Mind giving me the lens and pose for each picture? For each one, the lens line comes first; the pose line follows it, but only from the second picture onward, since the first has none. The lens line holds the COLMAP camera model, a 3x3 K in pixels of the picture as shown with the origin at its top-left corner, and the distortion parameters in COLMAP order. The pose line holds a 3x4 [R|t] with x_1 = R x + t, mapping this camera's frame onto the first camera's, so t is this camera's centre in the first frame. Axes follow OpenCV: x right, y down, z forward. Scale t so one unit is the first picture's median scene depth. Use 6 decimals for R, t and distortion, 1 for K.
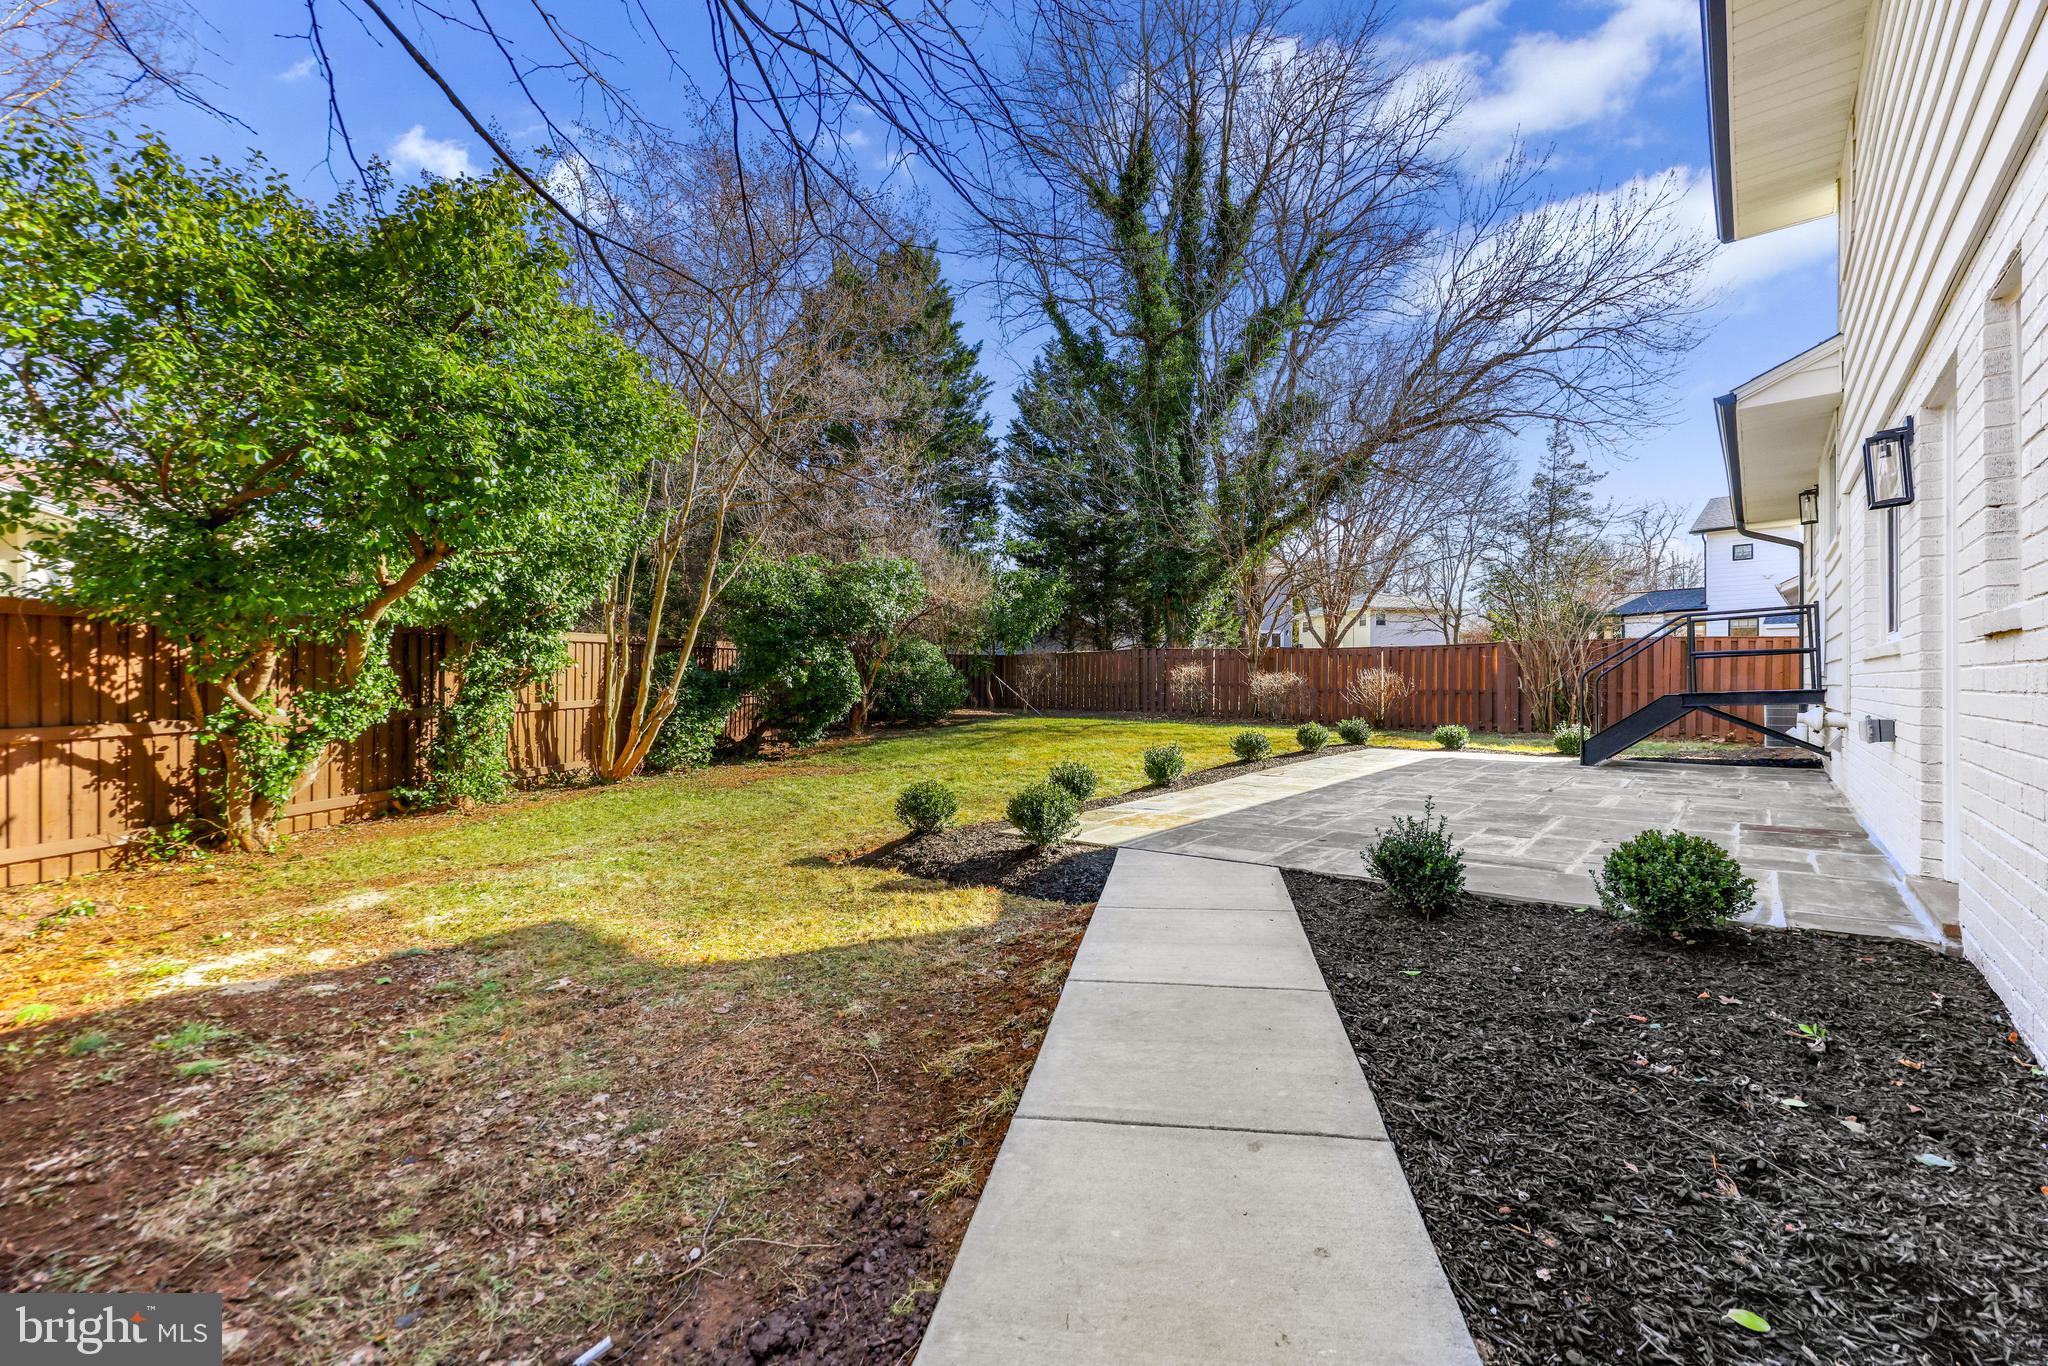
lens RADIAL K [[840.9, 0, 1024.0], [0, 840.9, 683.0], [0, 0, 1]] dist [0.000740, -0.000216]
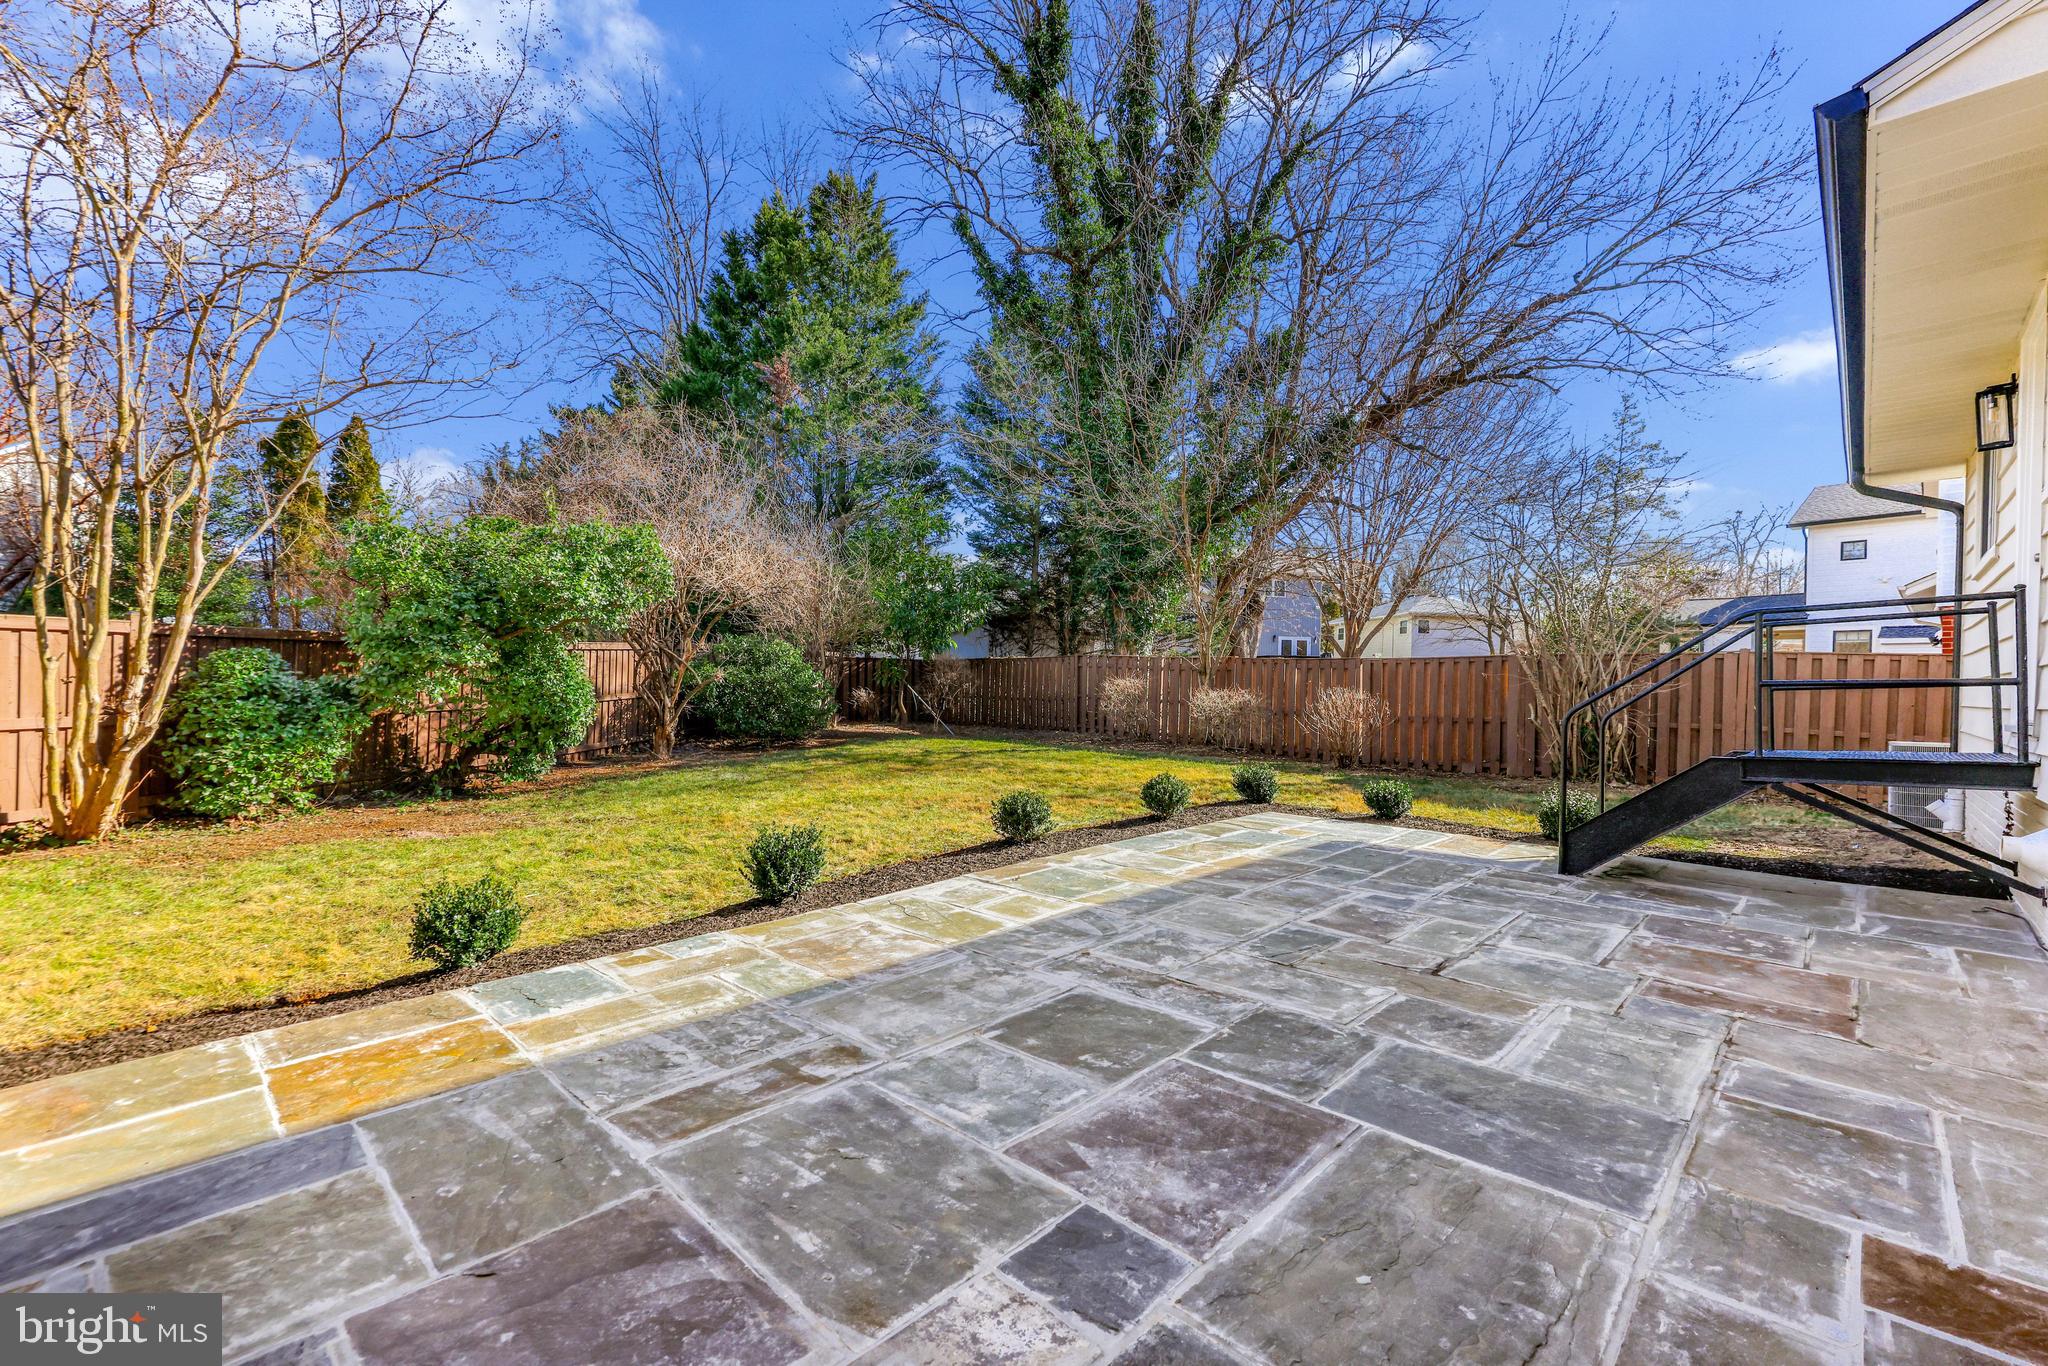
lens RADIAL K [[868.1, 0, 1026.8], [0, 868.1, 692.7], [0, 0, 1]] dist [-0.001001, 0.000459]
pose [[0.998510, 0.020188, -0.050692, 0.140154], [-0.019878, 0.999781, 0.006604, -0.009345], [0.050815, -0.005587, 0.998692, 0.168125]]
